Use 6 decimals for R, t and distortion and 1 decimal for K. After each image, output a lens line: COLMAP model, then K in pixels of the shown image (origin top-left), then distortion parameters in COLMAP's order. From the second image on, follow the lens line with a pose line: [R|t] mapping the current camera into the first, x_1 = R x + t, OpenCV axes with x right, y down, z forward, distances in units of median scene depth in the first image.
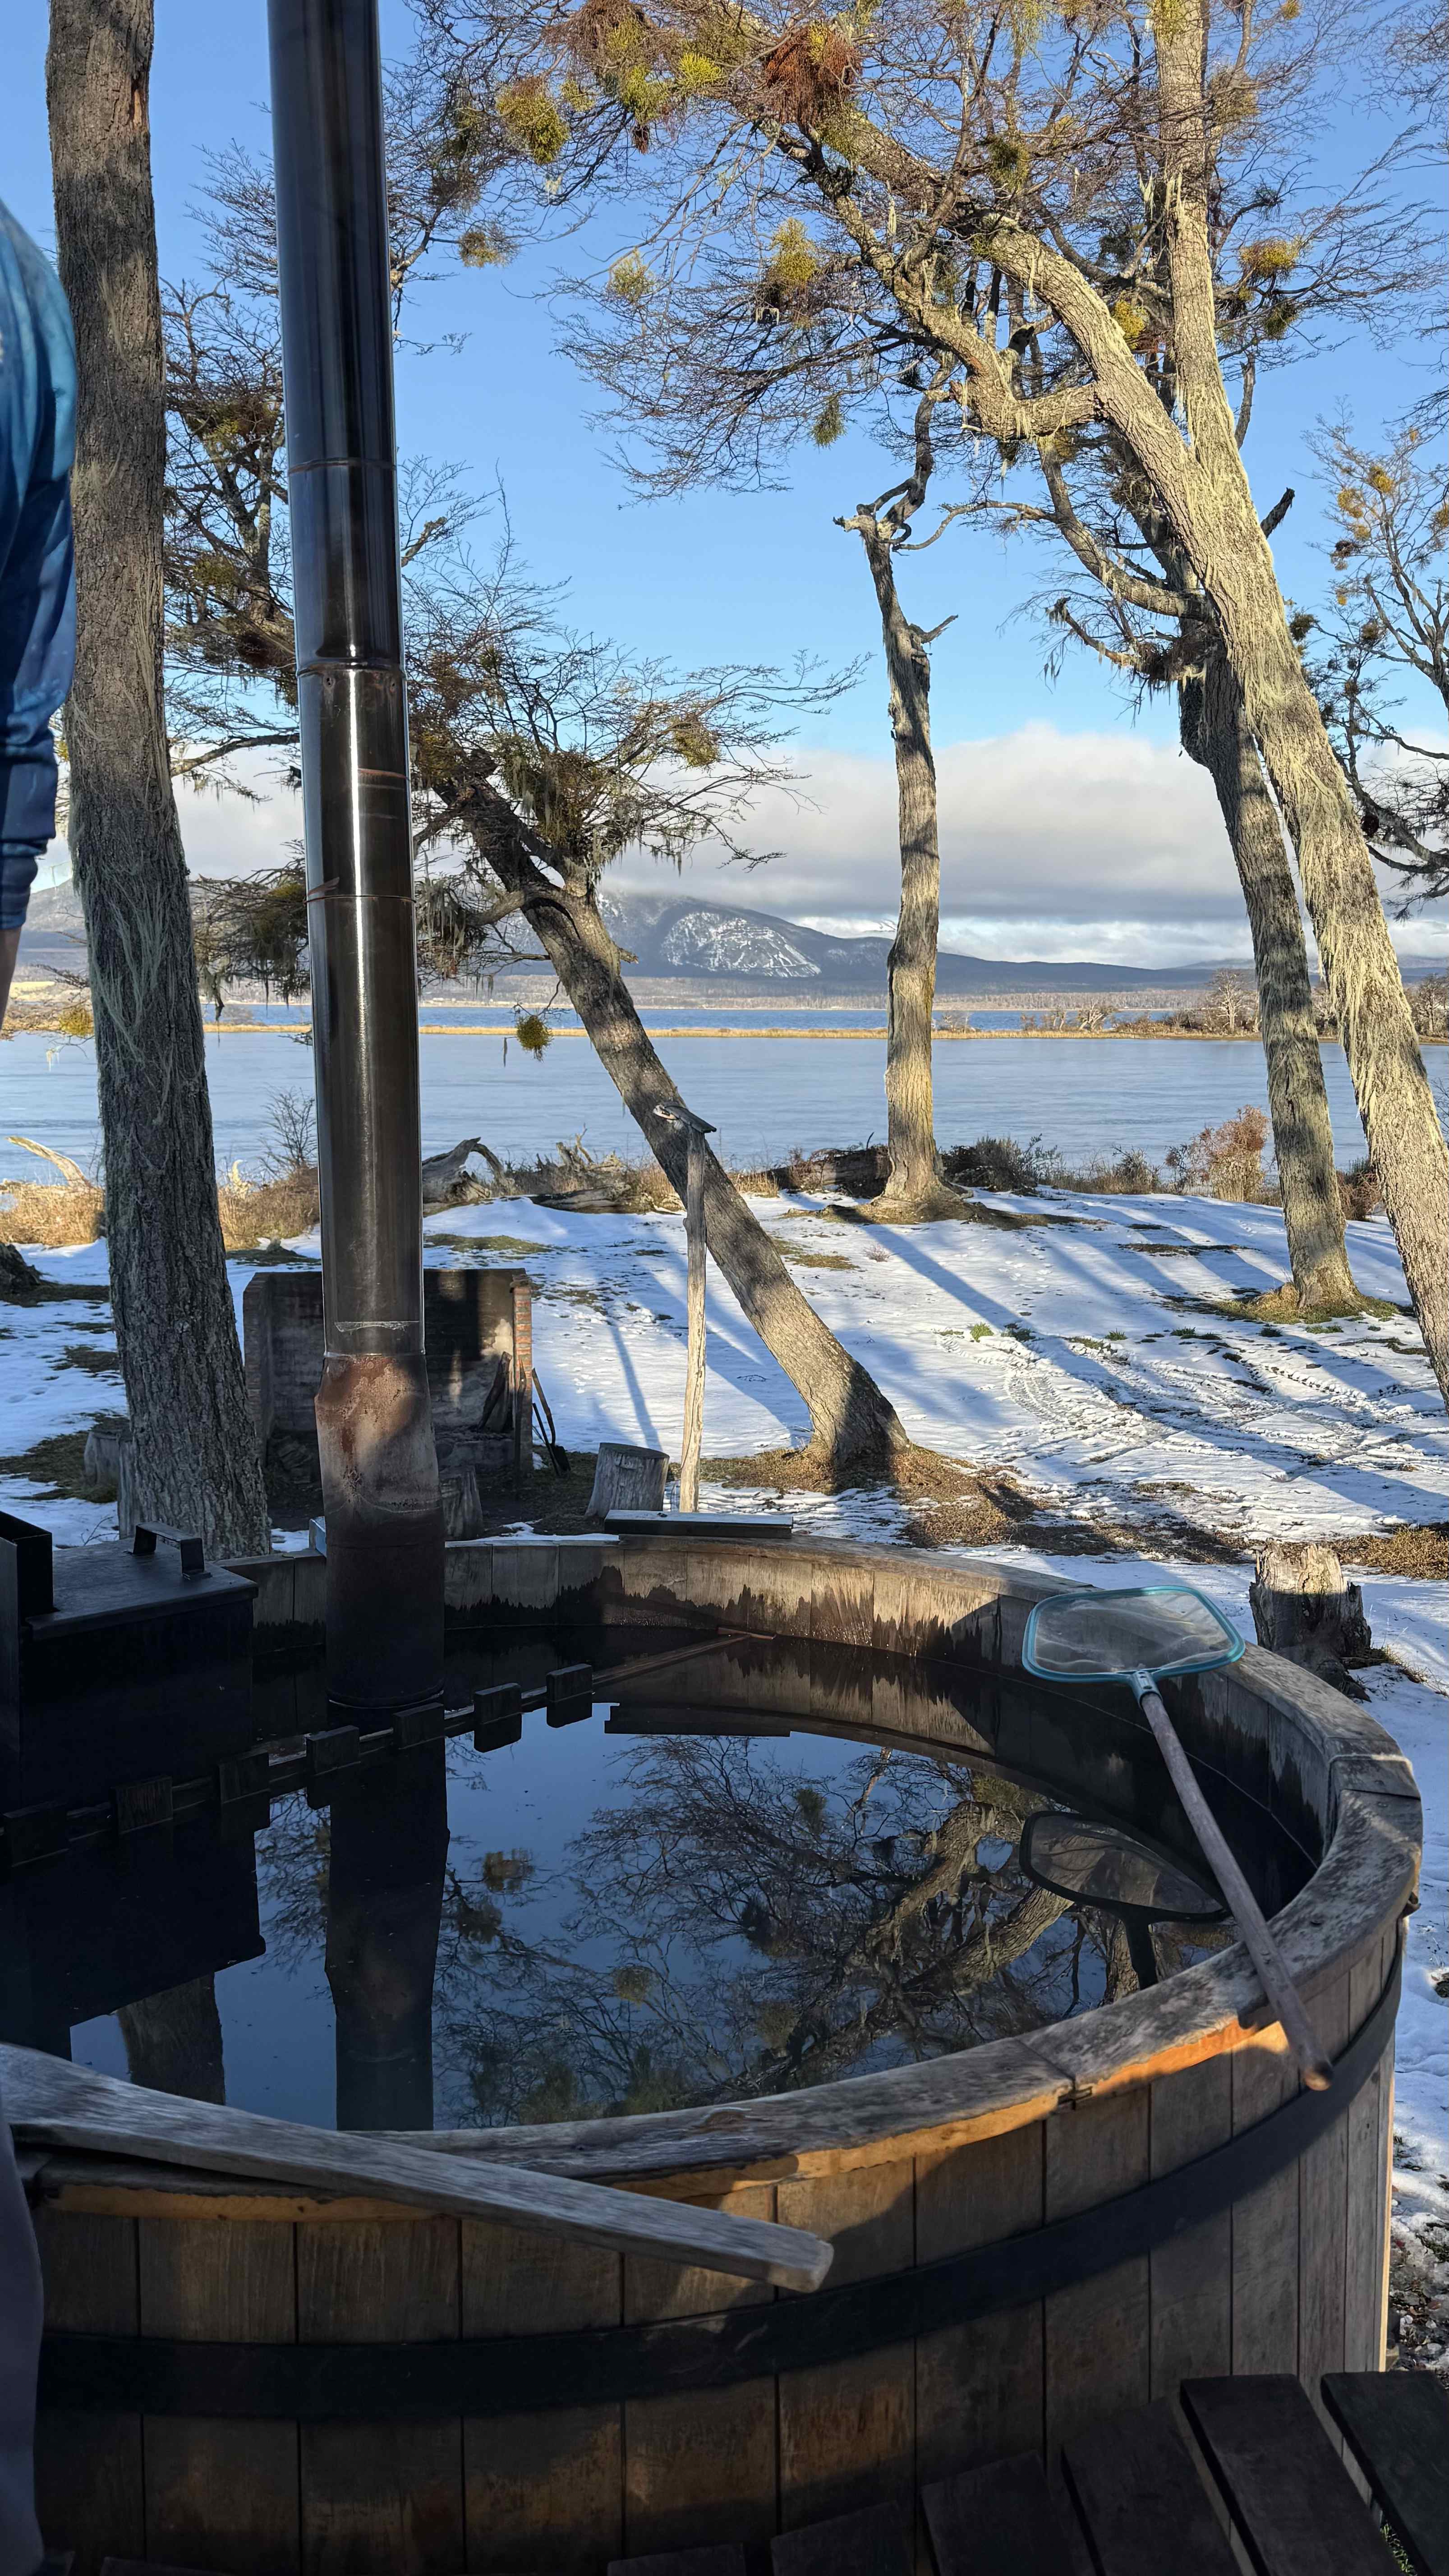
lens RADIAL K [[1978.4, 0, 724.5], [0, 1978.4, 1288.0], [0, 0, 1]] dist [0.084785, -0.000101]
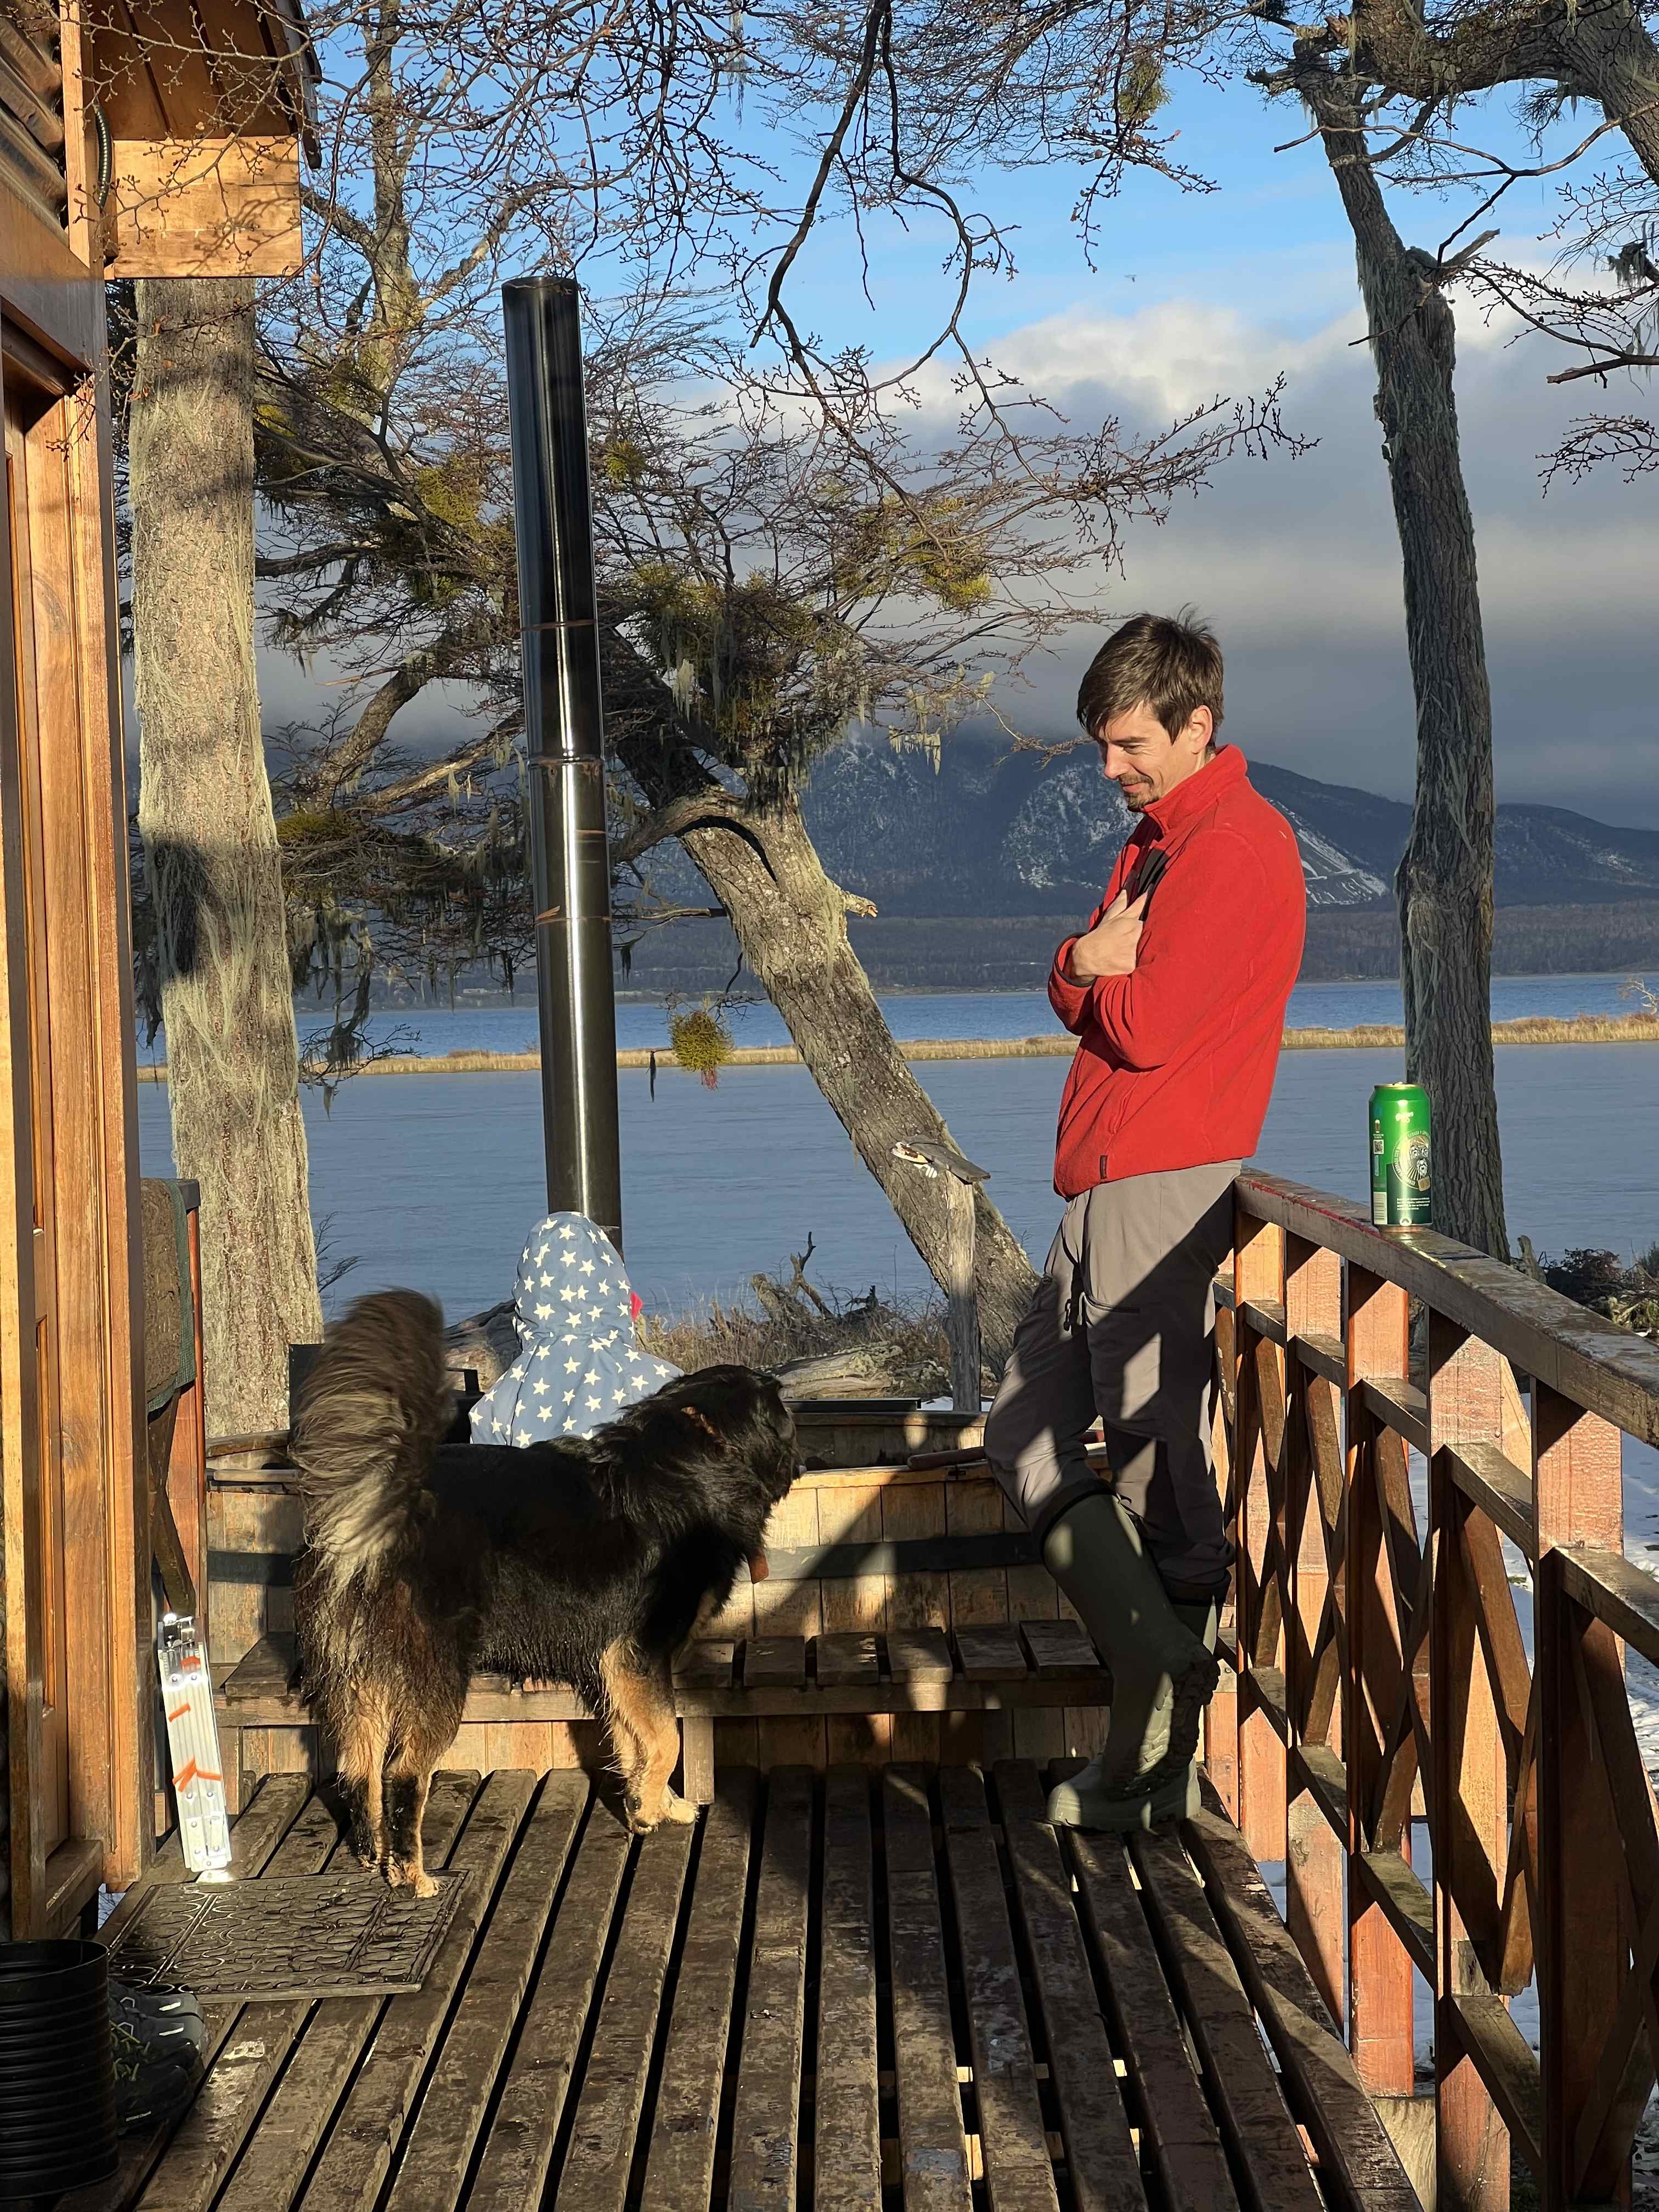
lens RADIAL K [[4994.4, 0, 829.5], [0, 4994.4, 1106.0], [0, 0, 1]] dist [-0.027873, -0.049620]
pose [[0.996947, -0.034306, -0.070148, 0.050185], [0.025844, 0.992659, -0.118157, 0.074682], [0.073687, 0.115983, 0.990514, -0.519136]]
